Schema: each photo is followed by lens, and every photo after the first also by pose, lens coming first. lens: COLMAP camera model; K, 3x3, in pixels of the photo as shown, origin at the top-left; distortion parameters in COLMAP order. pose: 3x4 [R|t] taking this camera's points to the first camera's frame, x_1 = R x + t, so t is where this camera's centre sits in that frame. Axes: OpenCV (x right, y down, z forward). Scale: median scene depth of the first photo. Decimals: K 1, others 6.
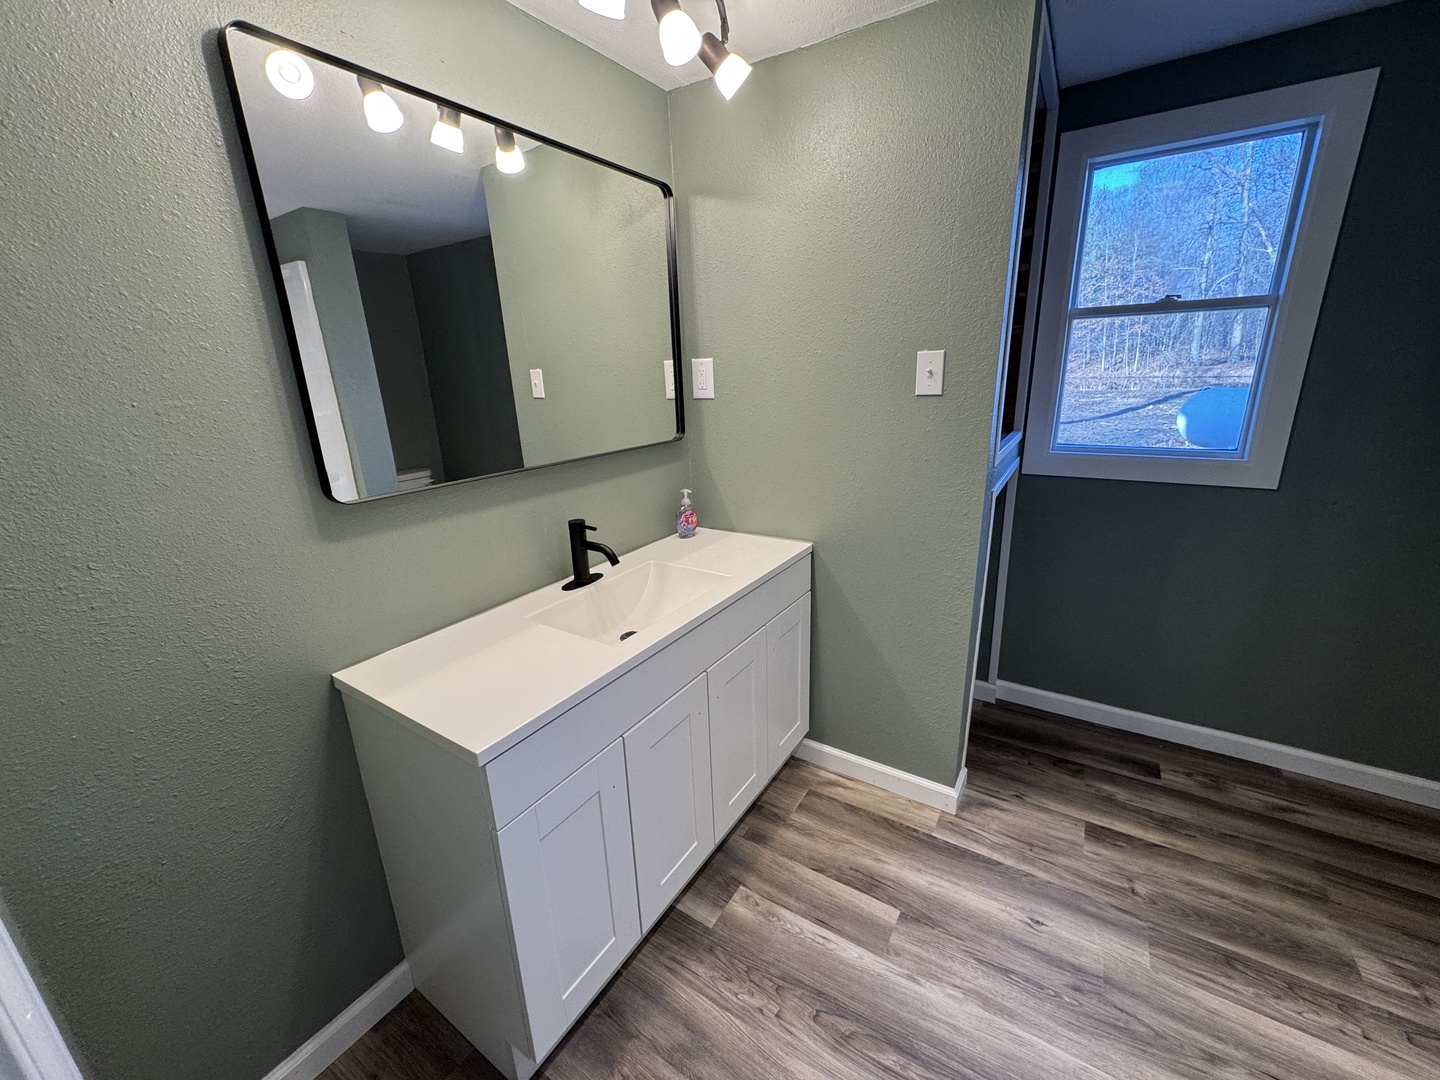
lens RADIAL K [[579.3, 0, 724.4], [0, 579.3, 546.0], [0, 0, 1]] dist [-0.002706, -0.000431]
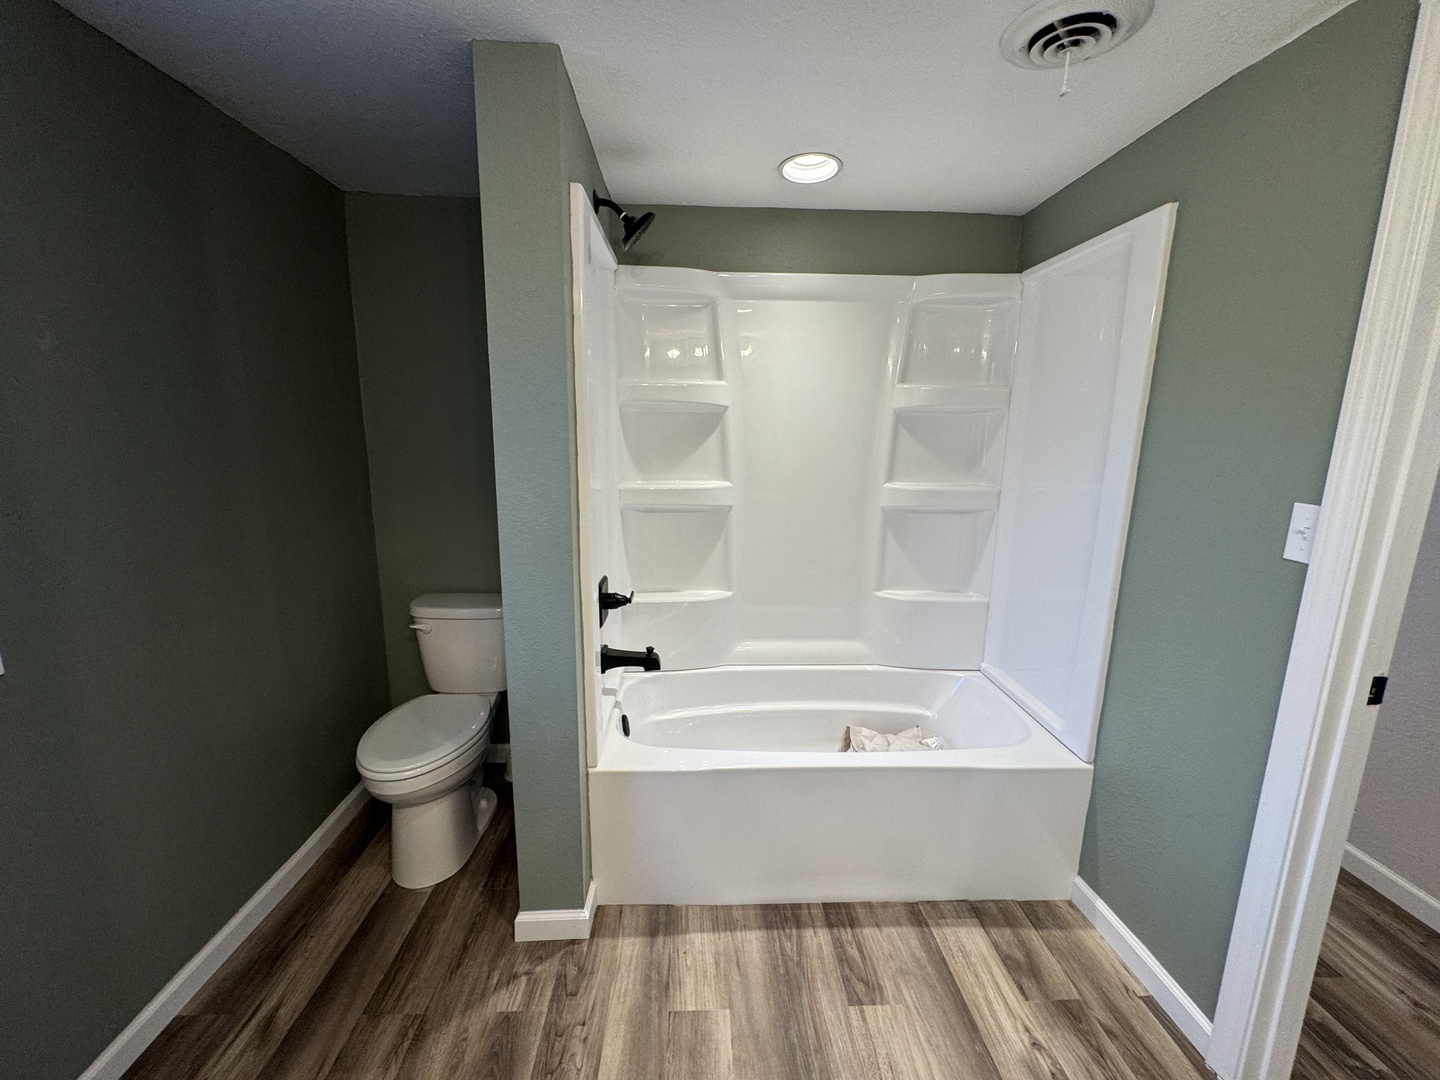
lens RADIAL K [[579.3, 0, 720.4], [0, 579.3, 542.7], [0, 0, 1]] dist [-0.002706, -0.000431]
pose [[-0.577702, -0.122258, 0.807040, 0.125601], [0.241155, 0.919019, 0.311847, -0.262004], [-0.779811, 0.374776, -0.501436, 0.838826]]
